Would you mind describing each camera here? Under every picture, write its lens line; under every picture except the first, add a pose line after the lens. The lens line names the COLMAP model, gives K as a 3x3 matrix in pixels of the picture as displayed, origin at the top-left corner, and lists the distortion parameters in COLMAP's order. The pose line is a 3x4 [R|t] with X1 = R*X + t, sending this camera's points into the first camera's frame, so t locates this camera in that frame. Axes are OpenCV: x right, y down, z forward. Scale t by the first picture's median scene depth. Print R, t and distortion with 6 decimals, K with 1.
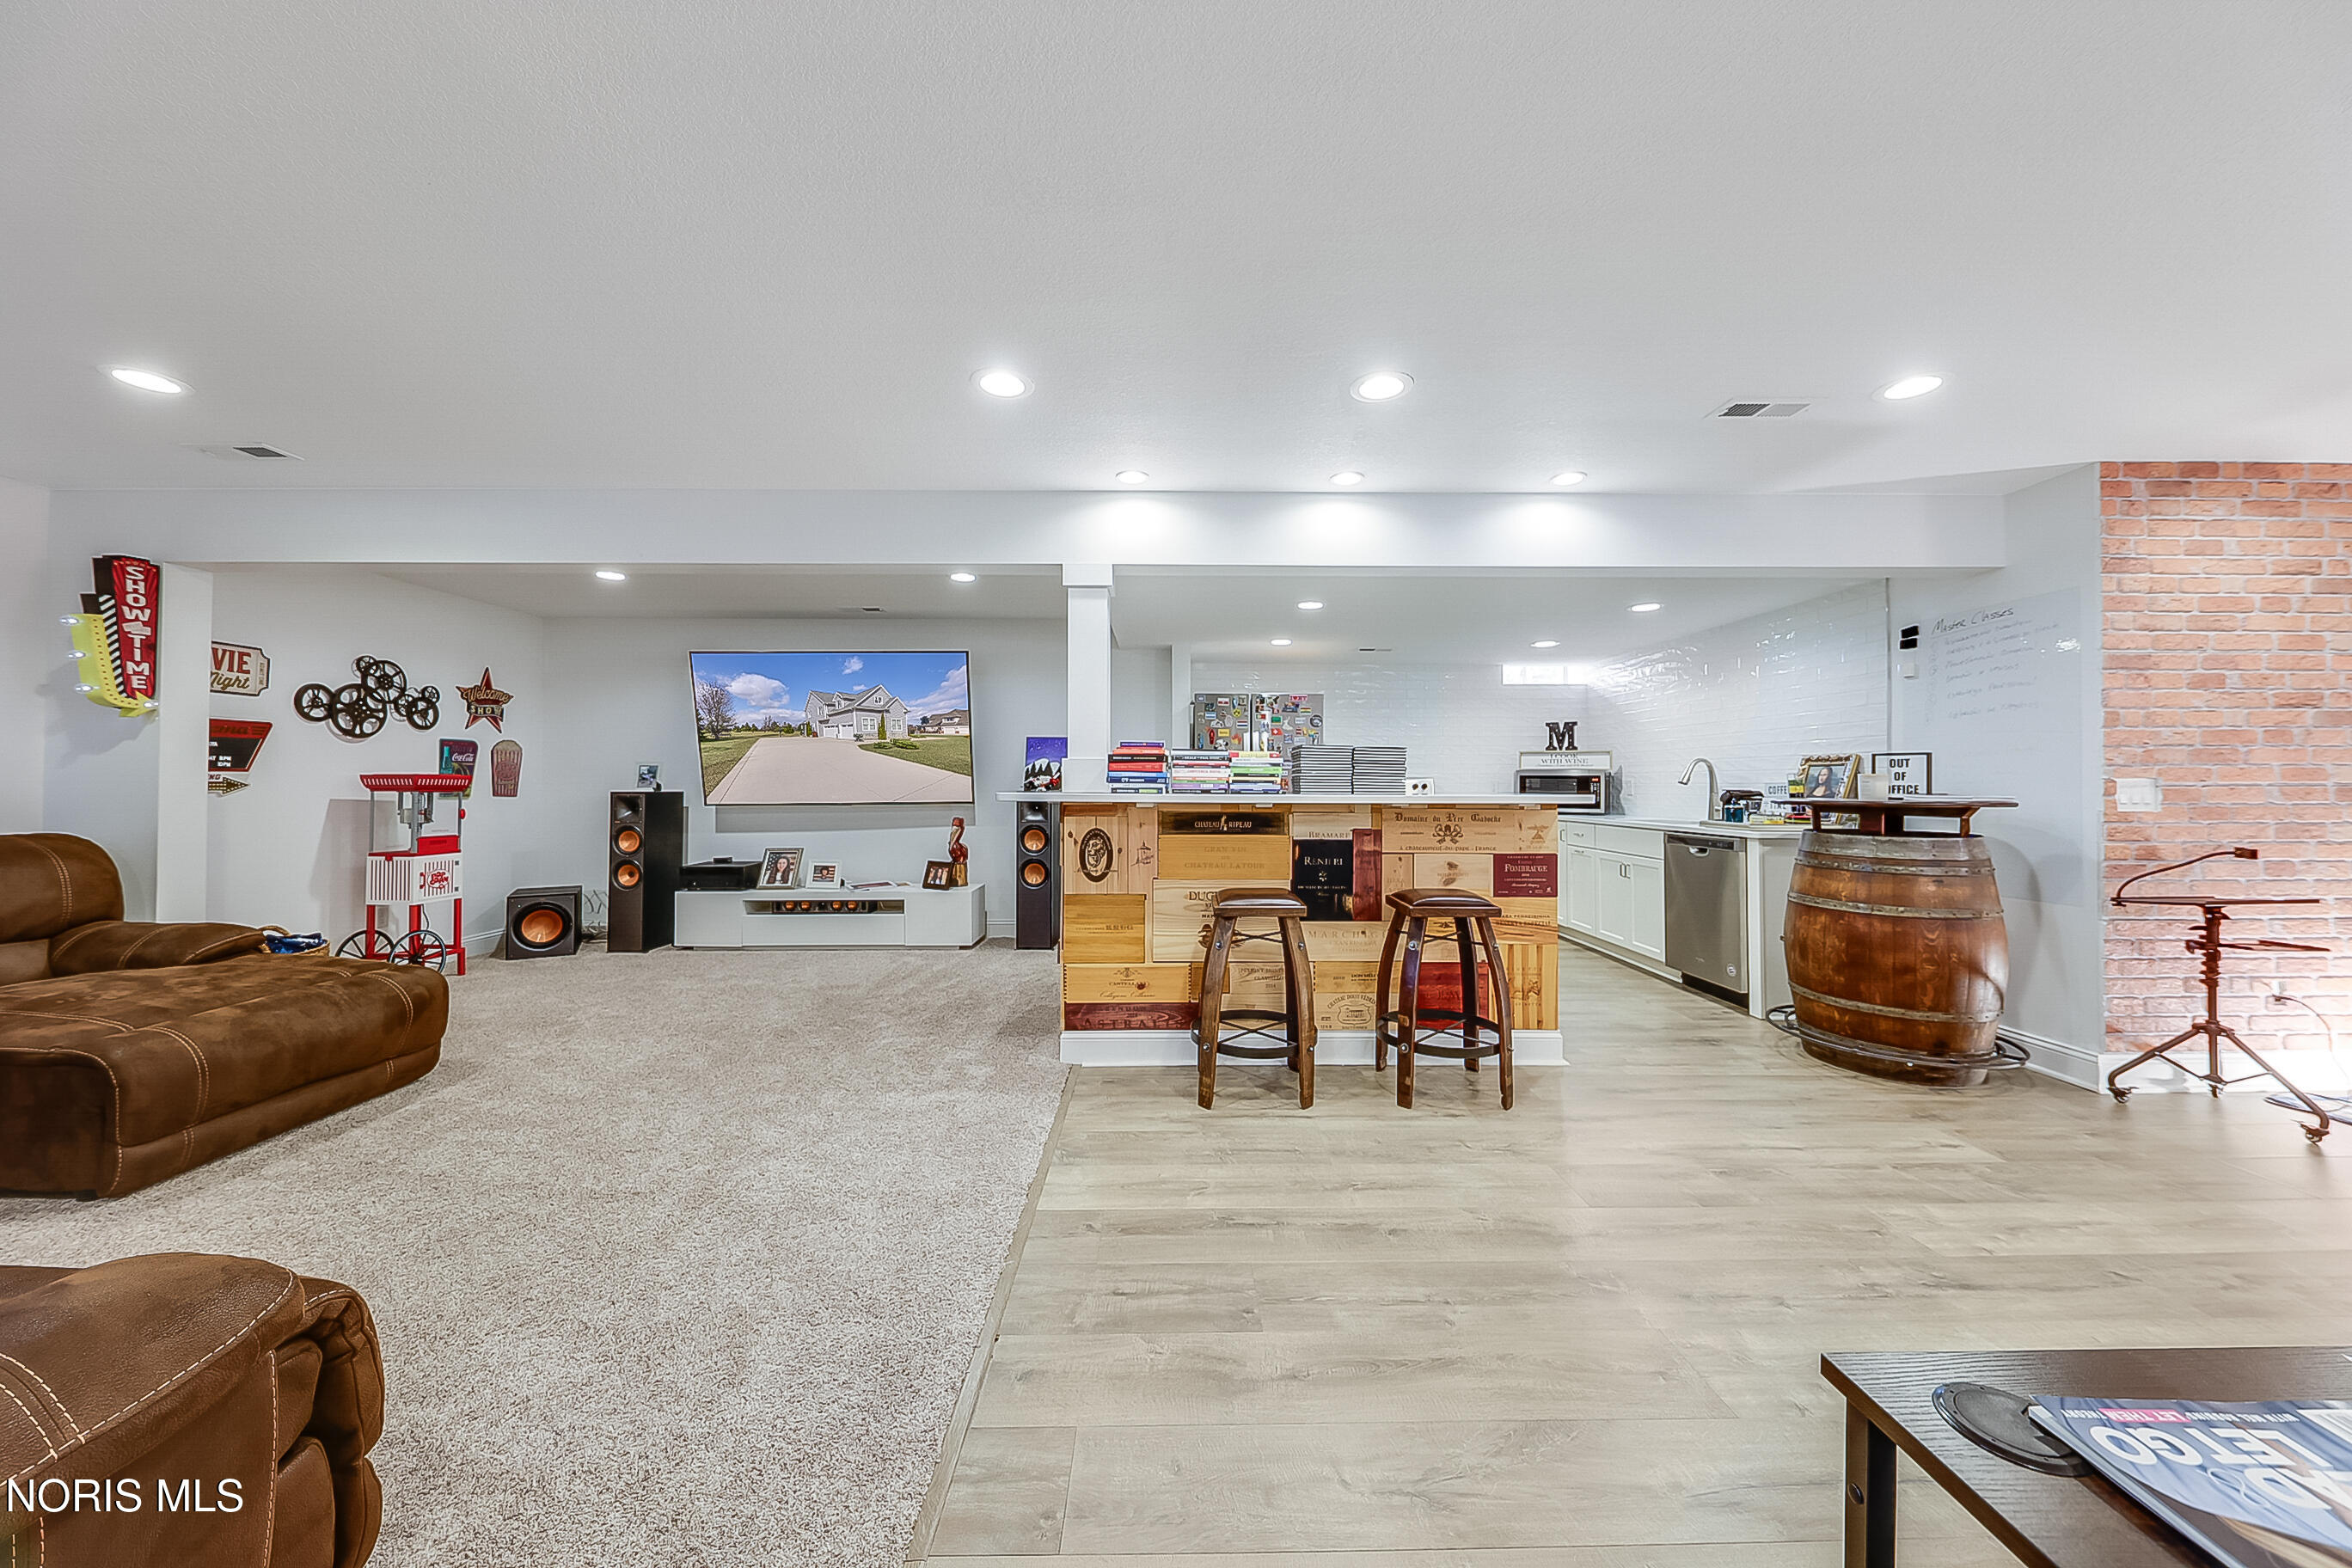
lens RADIAL K [[798.7, 0, 1174.2], [0, 798.7, 772.8], [0, 0, 1]] dist [0.012734, -0.008099]
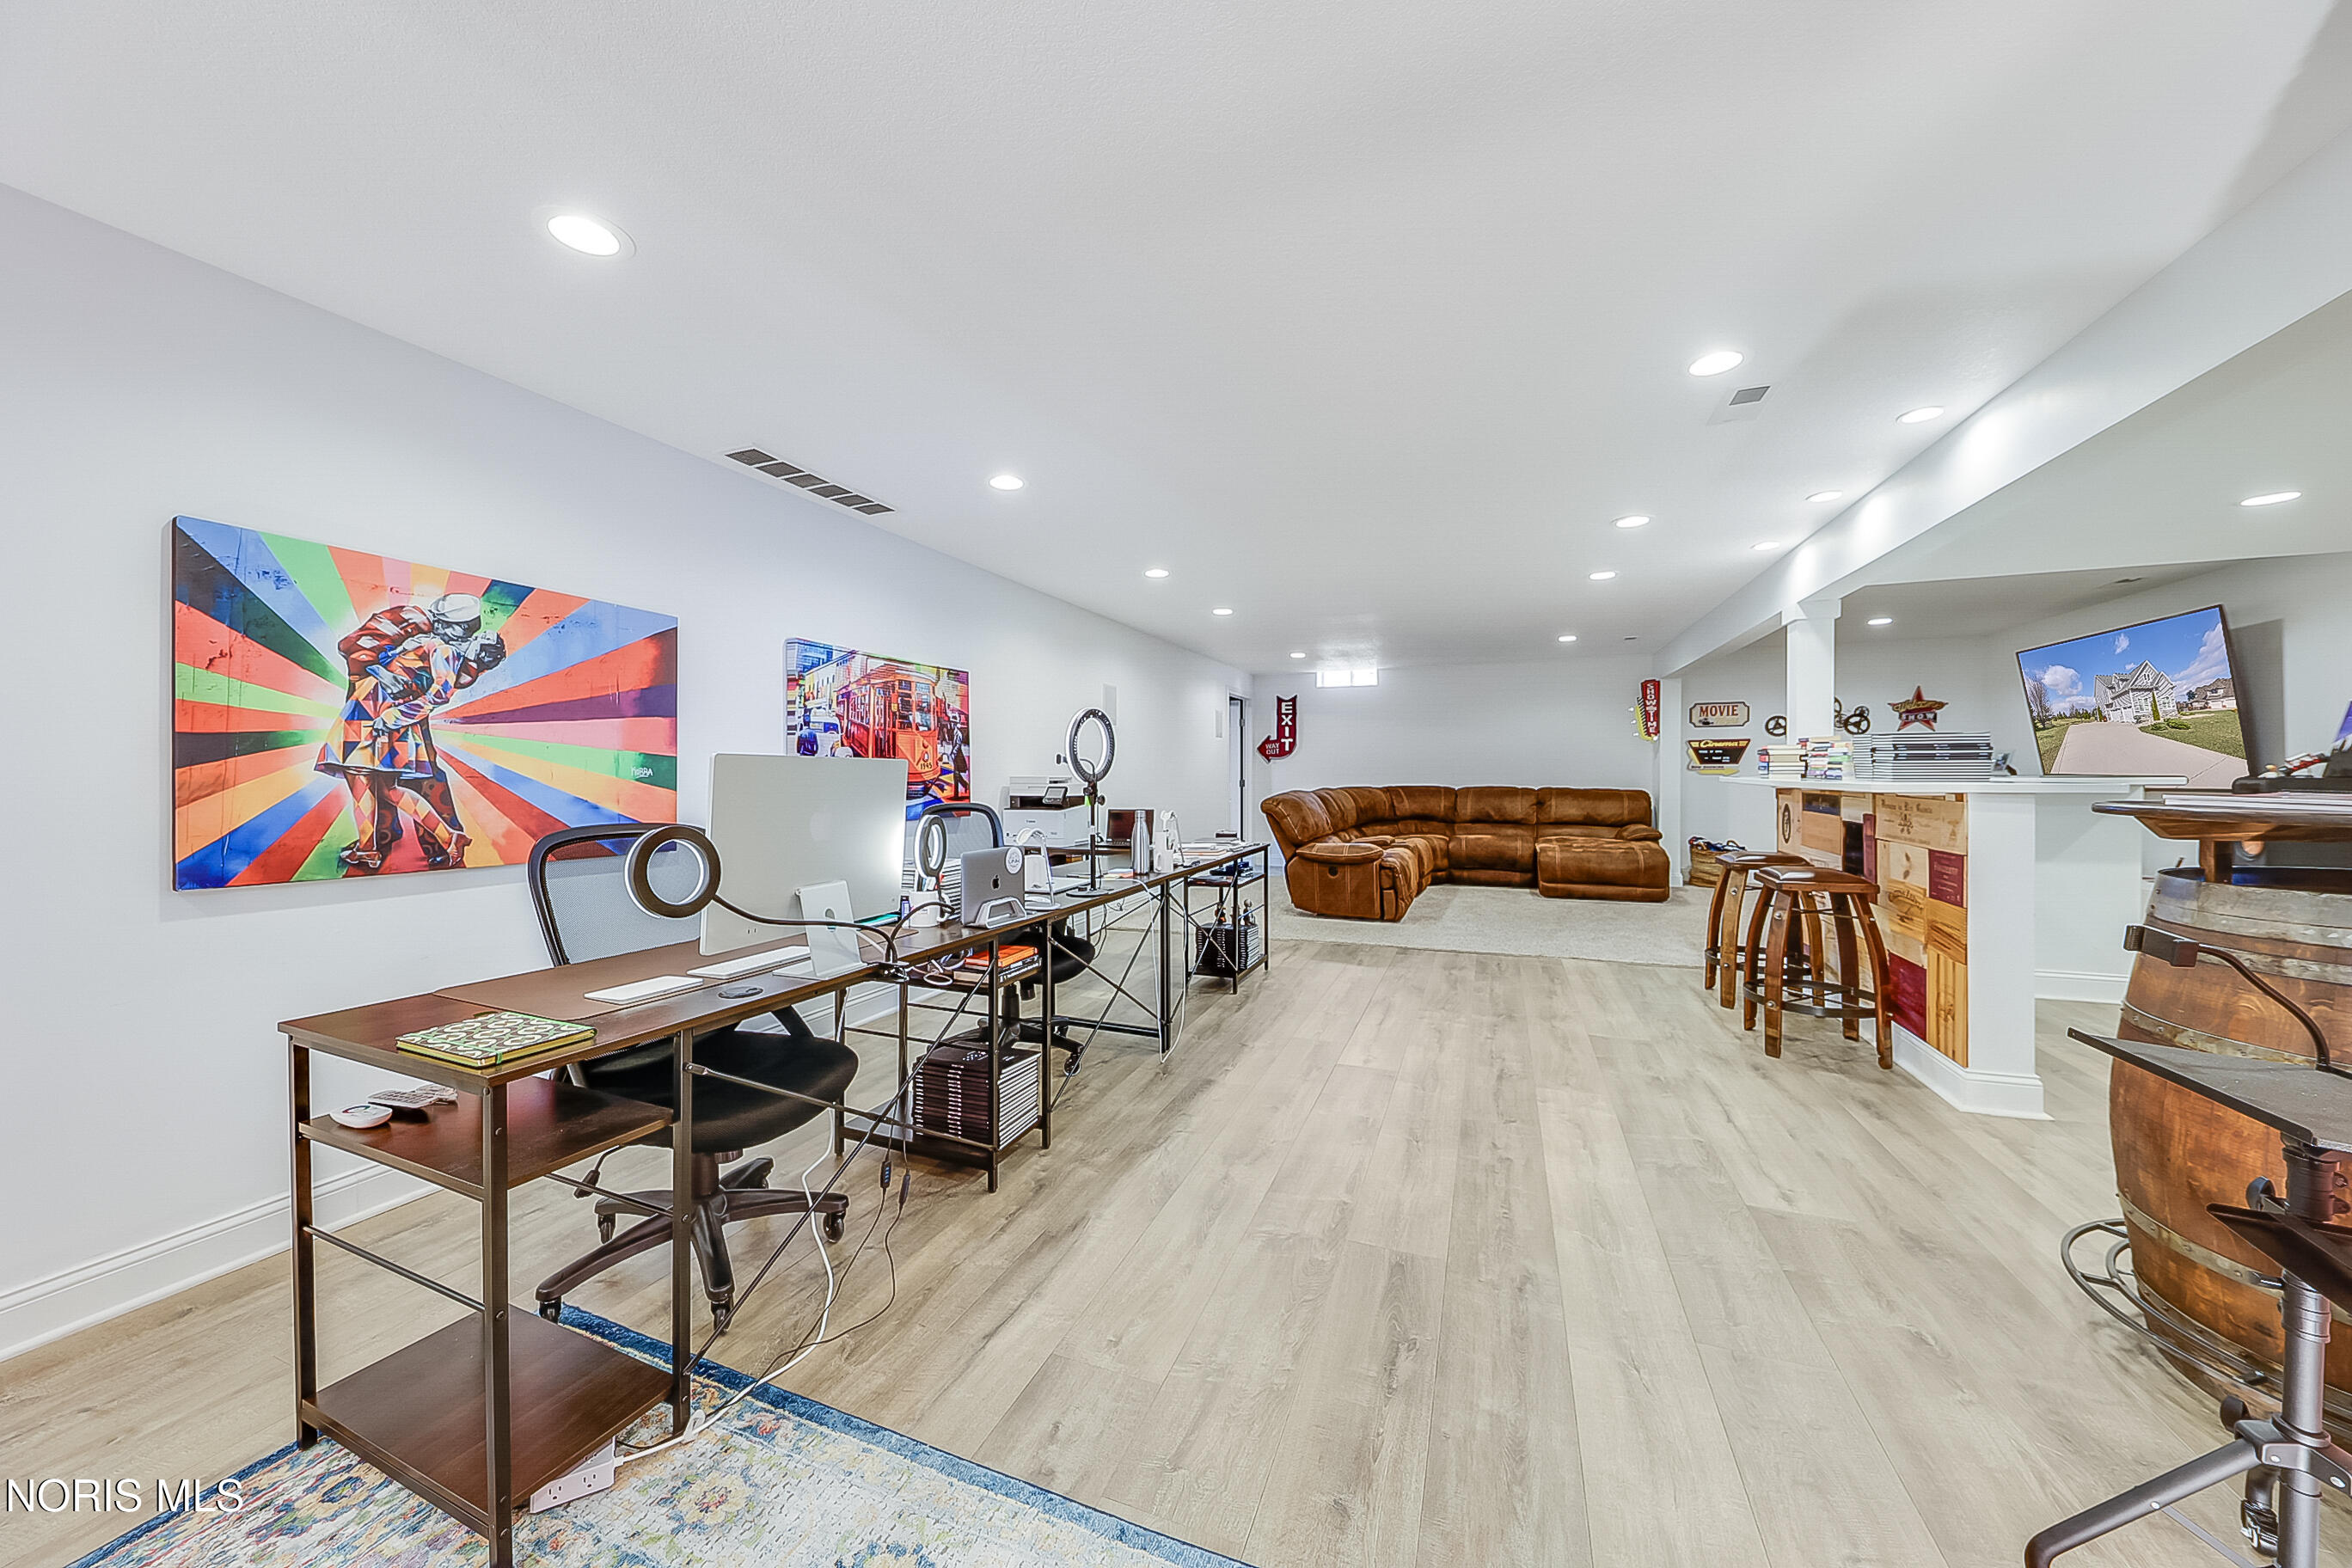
lens RADIAL K [[804.0, 0, 1183.5], [0, 804.0, 771.6], [0, 0, 1]] dist [0.016603, -0.008186]
pose [[-0.369895, 0.000550, -0.929073, 1.546677], [0.018896, 0.999797, -0.006931, 0.005490], [0.928881, -0.020119, -0.369831, 0.566901]]
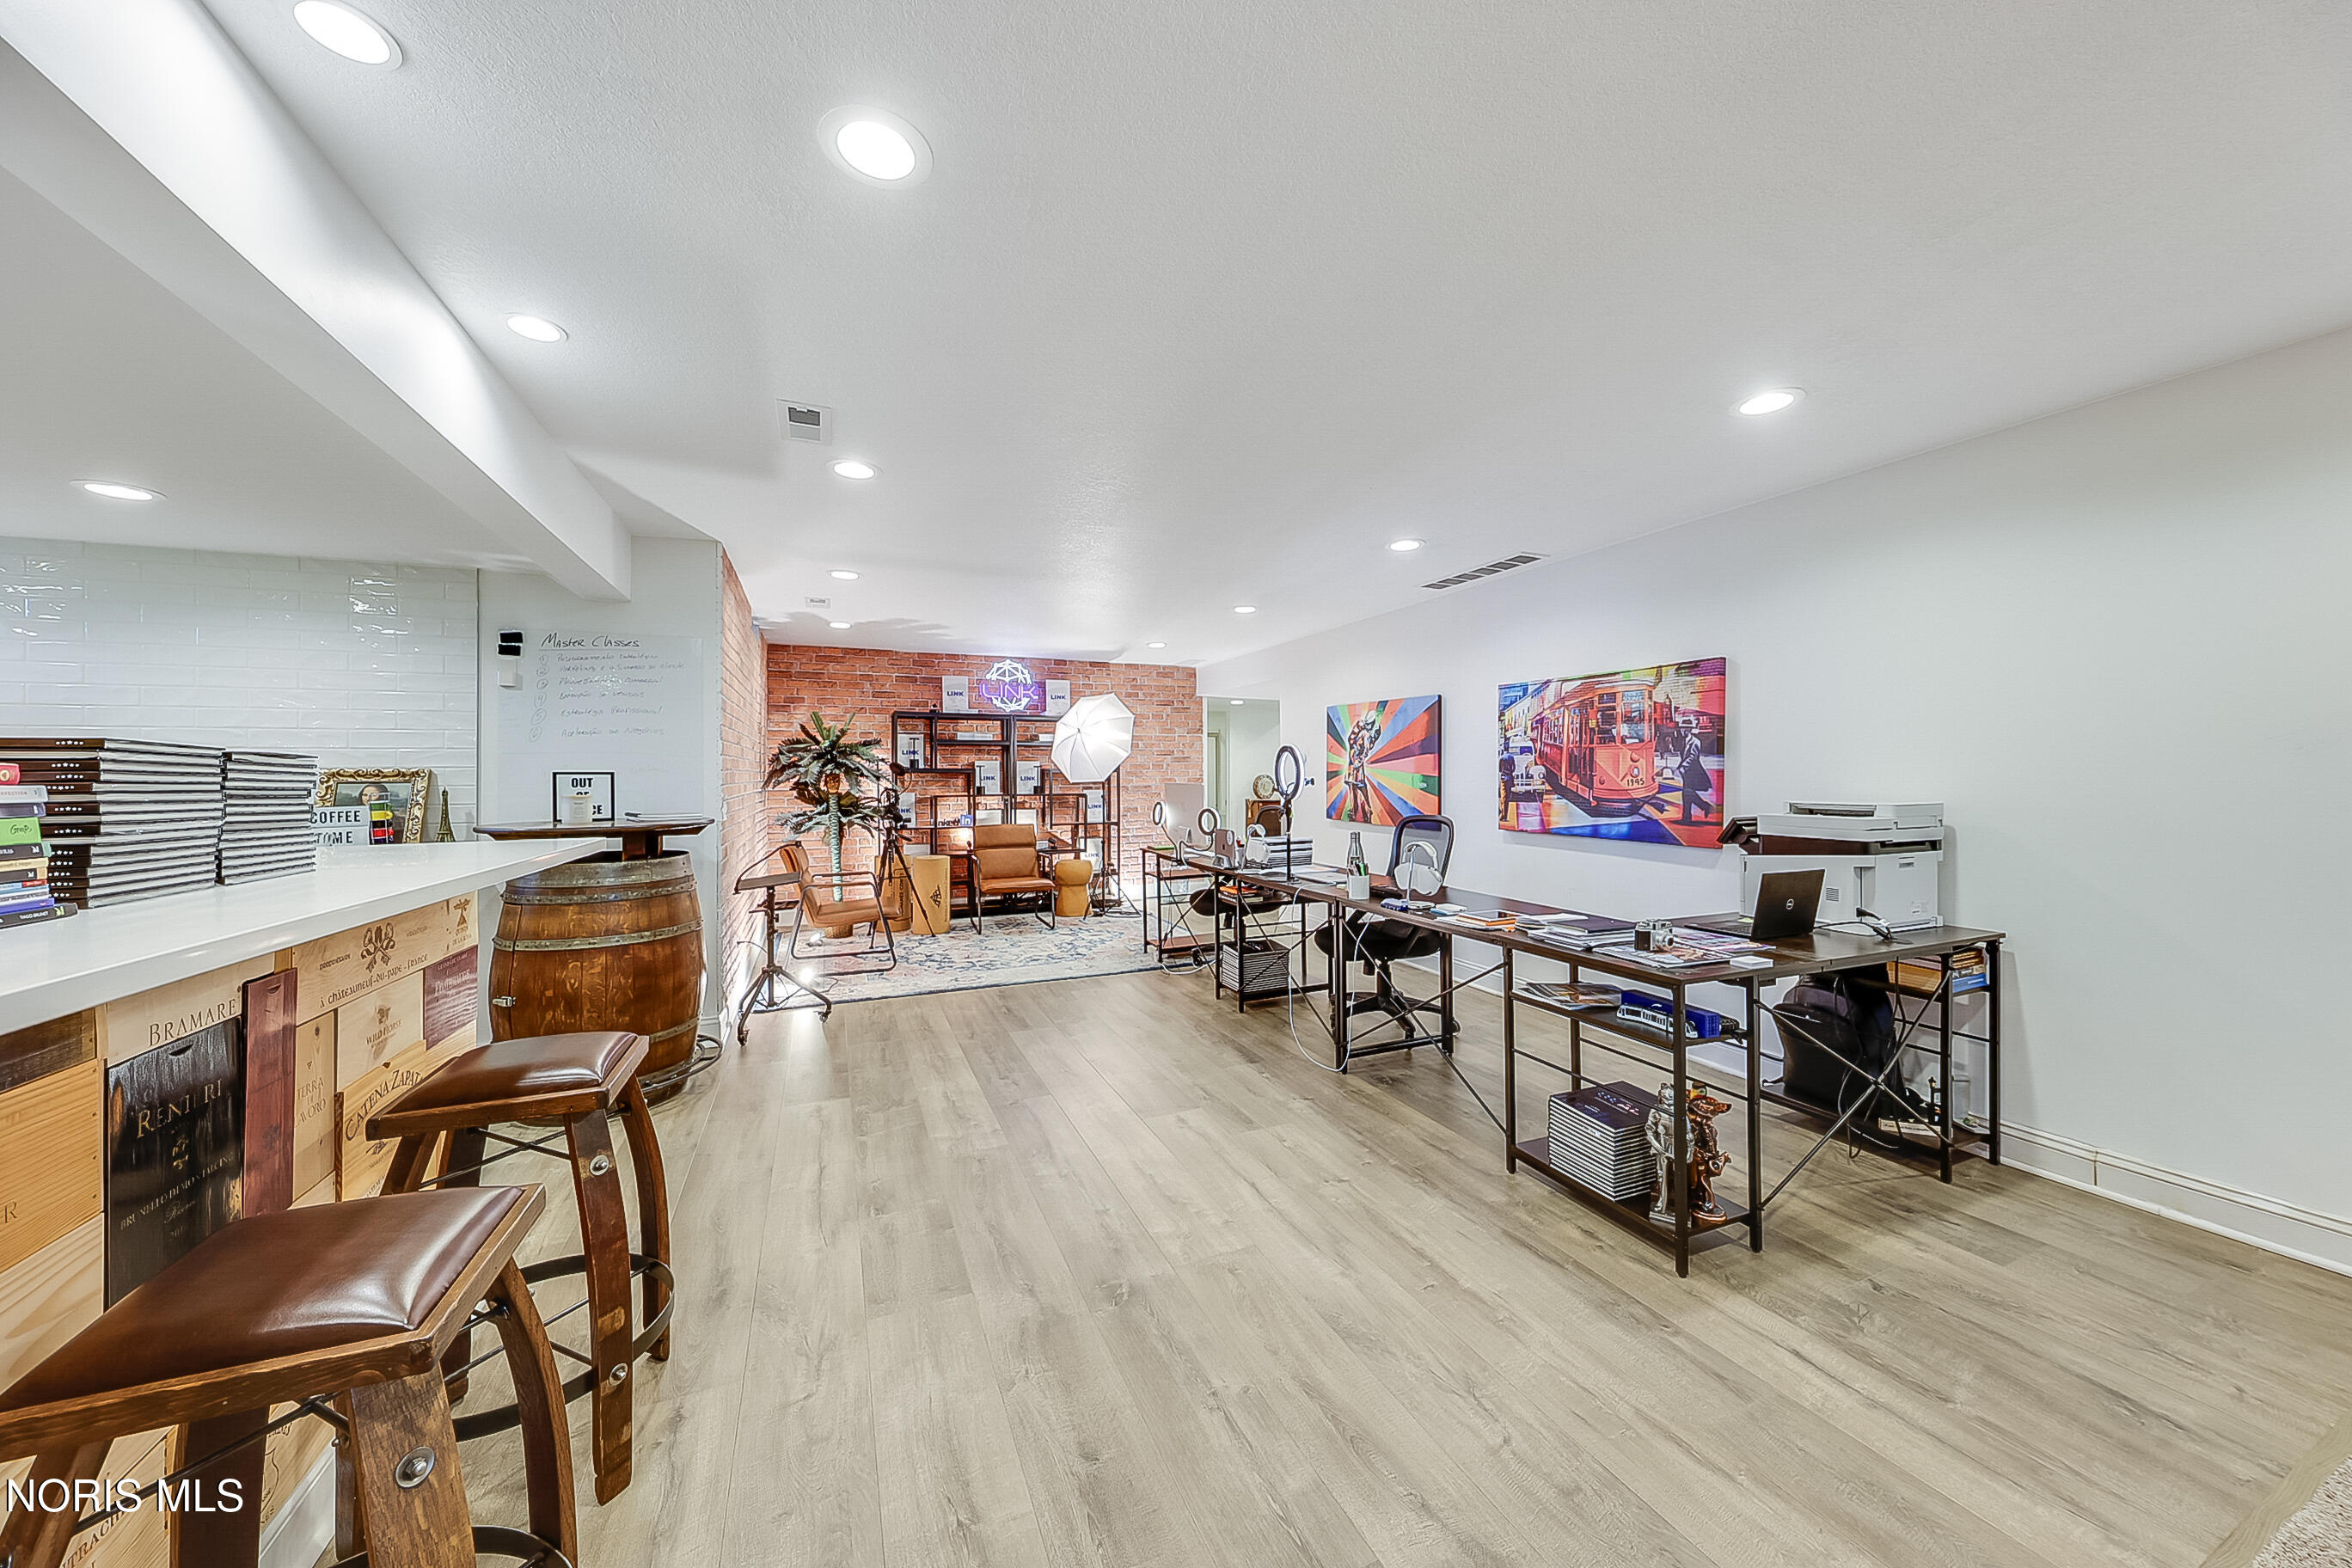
lens RADIAL K [[804.0, 0, 1183.5], [0, 804.0, 771.6], [0, 0, 1]] dist [0.016603, -0.008186]
pose [[-0.396839, 0.004110, 0.917879, -0.269291], [-0.005351, 0.999963, -0.006791, -0.023593], [-0.917873, -0.007607, -0.396802, 0.759488]]
